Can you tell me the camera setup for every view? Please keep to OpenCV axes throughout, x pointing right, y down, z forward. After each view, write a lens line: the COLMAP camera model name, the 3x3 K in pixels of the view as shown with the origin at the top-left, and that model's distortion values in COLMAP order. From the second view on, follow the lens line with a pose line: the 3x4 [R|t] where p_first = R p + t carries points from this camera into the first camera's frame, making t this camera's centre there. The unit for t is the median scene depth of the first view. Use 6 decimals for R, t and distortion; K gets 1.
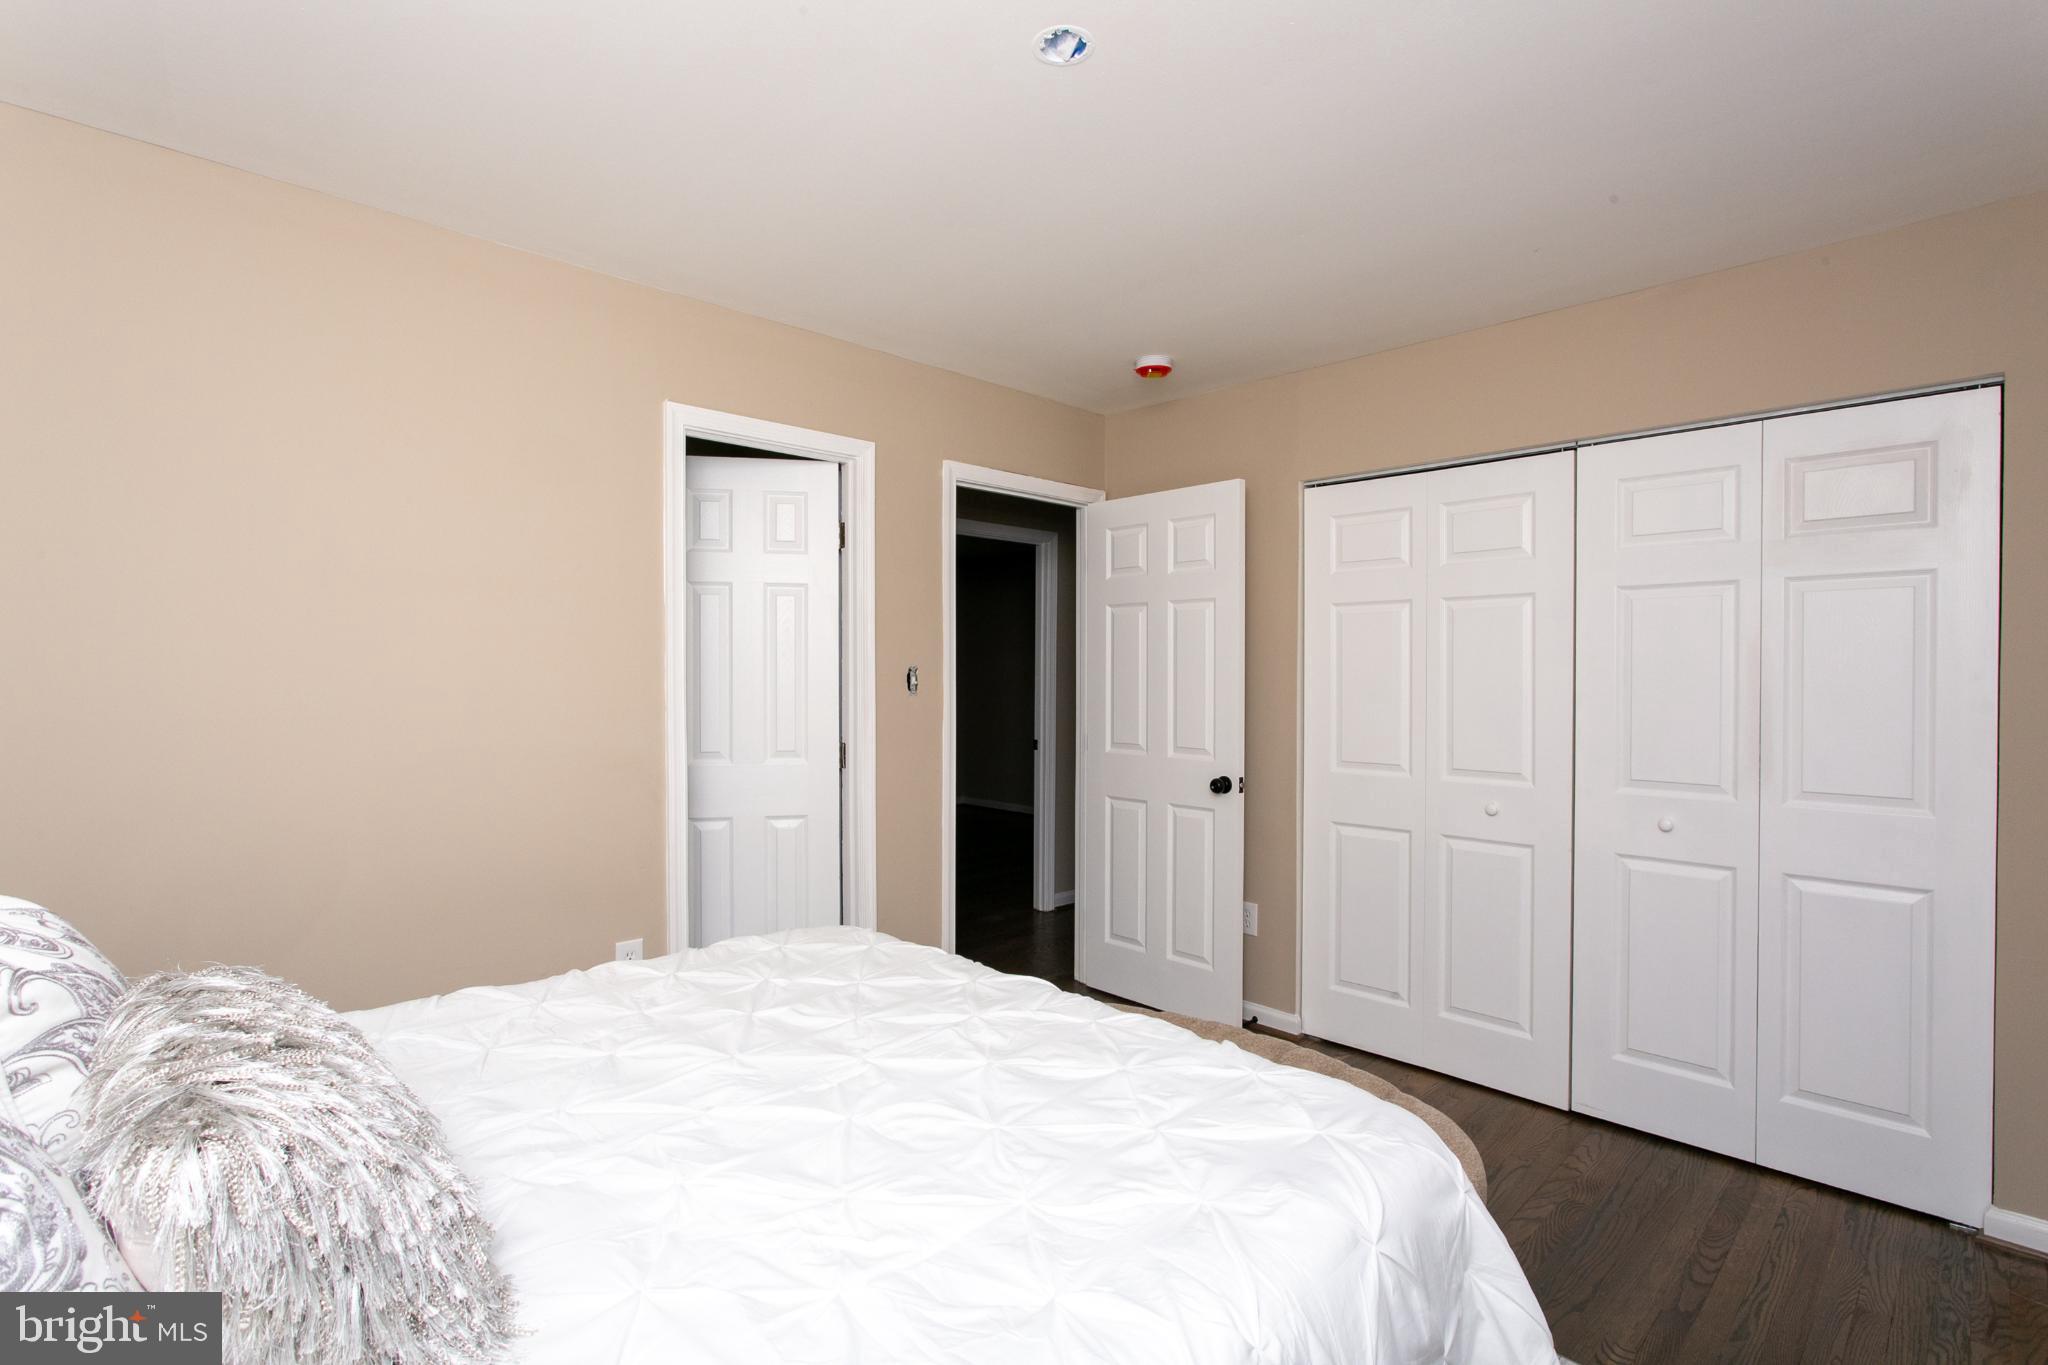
lens RADIAL K [[903.6, 0, 1027.0], [0, 903.6, 674.4], [0, 0, 1]] dist [-0.013110, 0.000060]
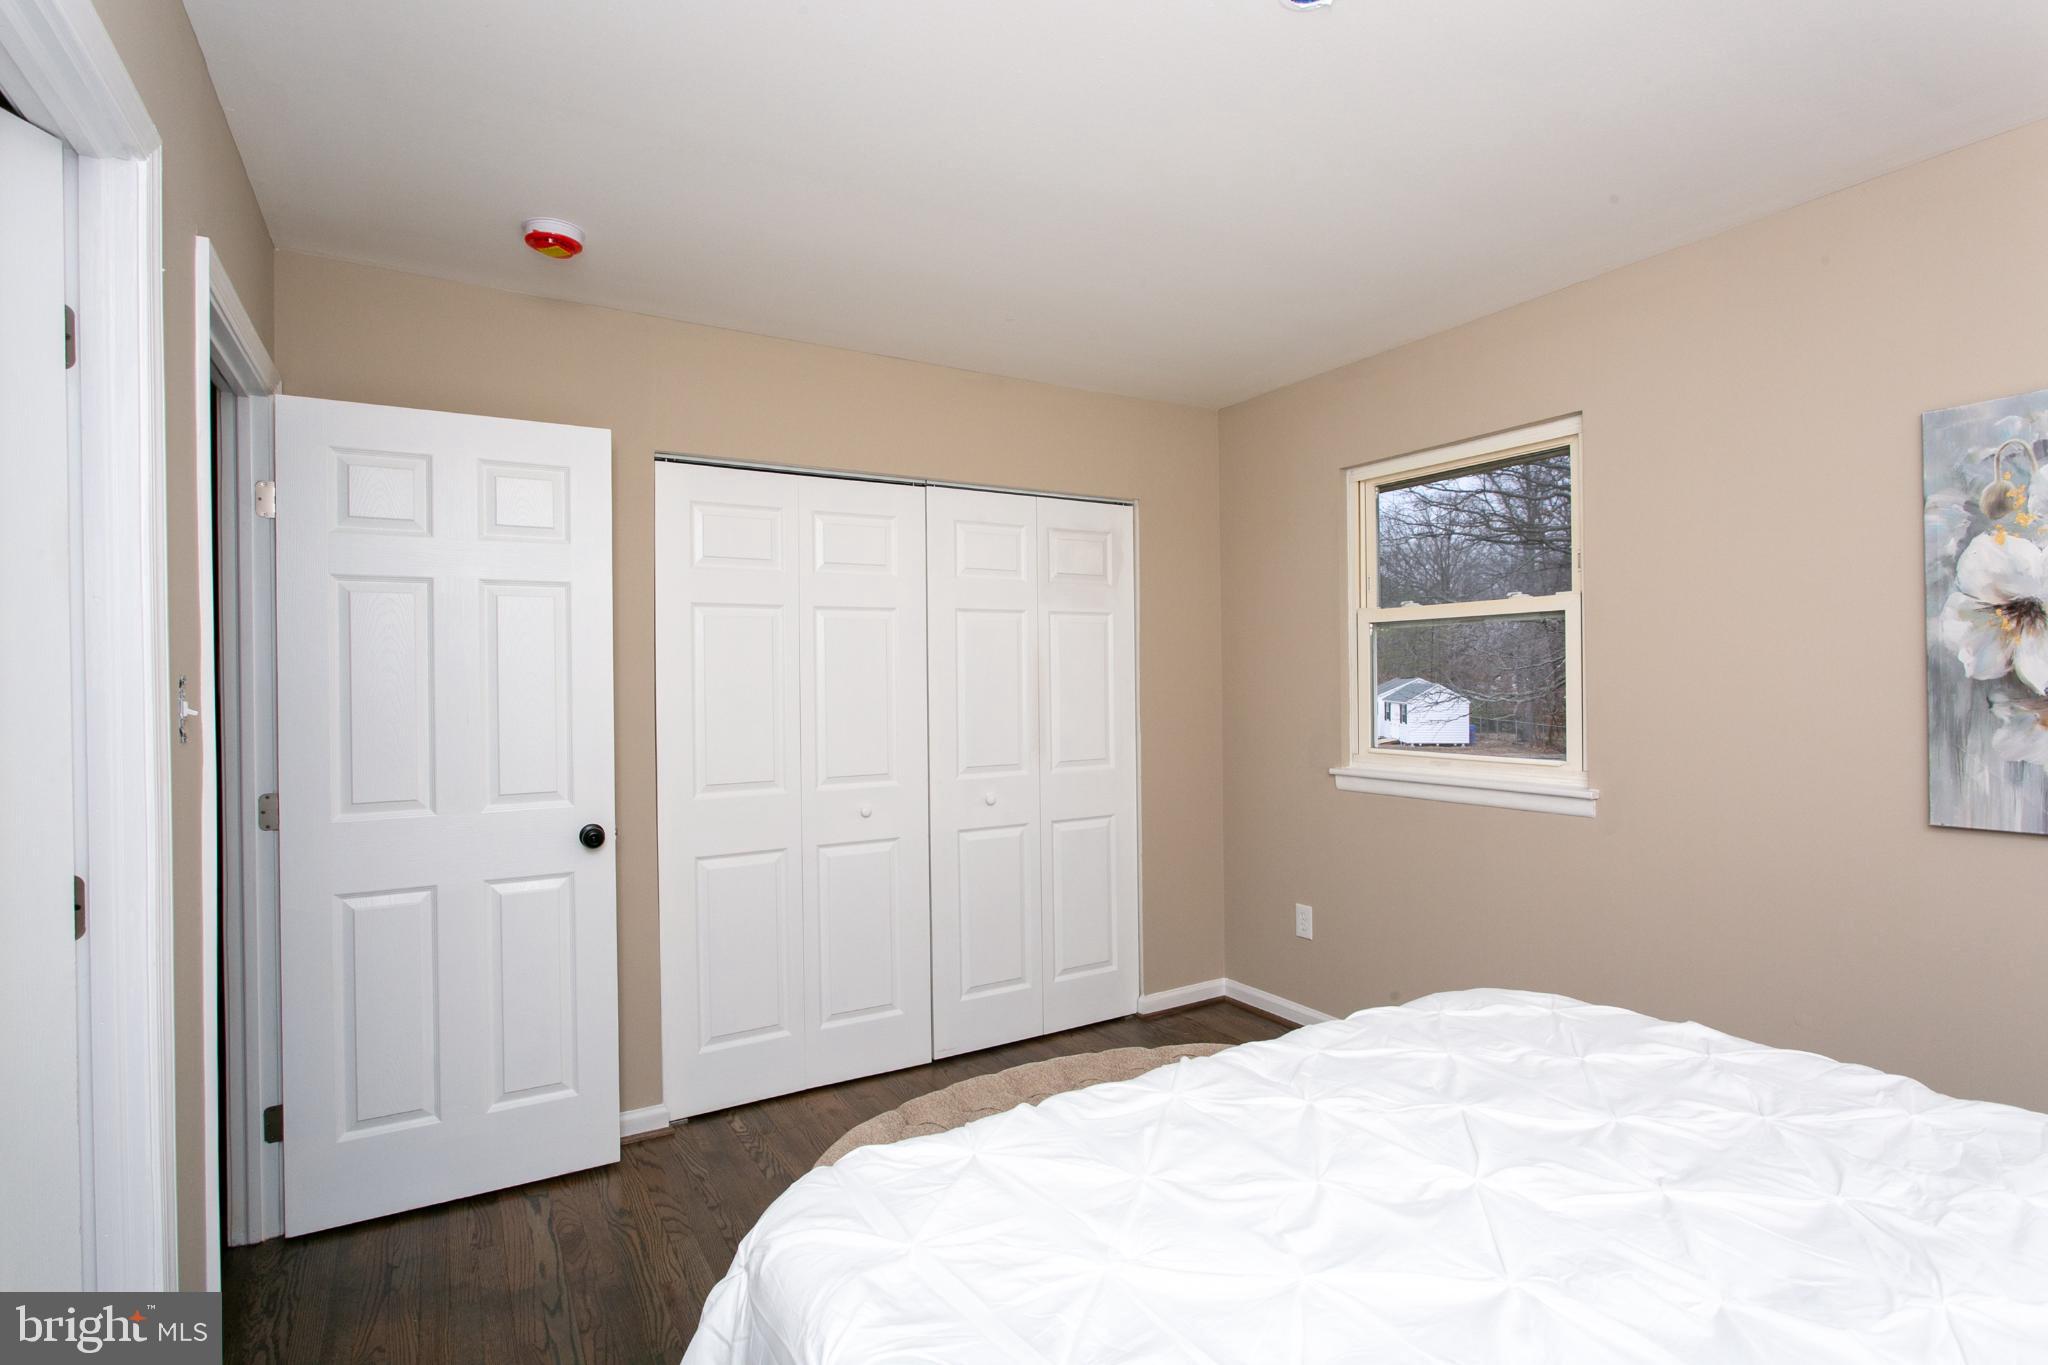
lens RADIAL K [[982.9, 0, 1005.6], [0, 982.9, 686.8], [0, 0, 1]] dist [-0.016500, 0.013063]
pose [[0.264975, -0.009153, 0.964212, -0.477273], [0.017635, 0.999834, 0.004645, 0.002080], [-0.964094, 0.015773, 0.265092, 0.467928]]
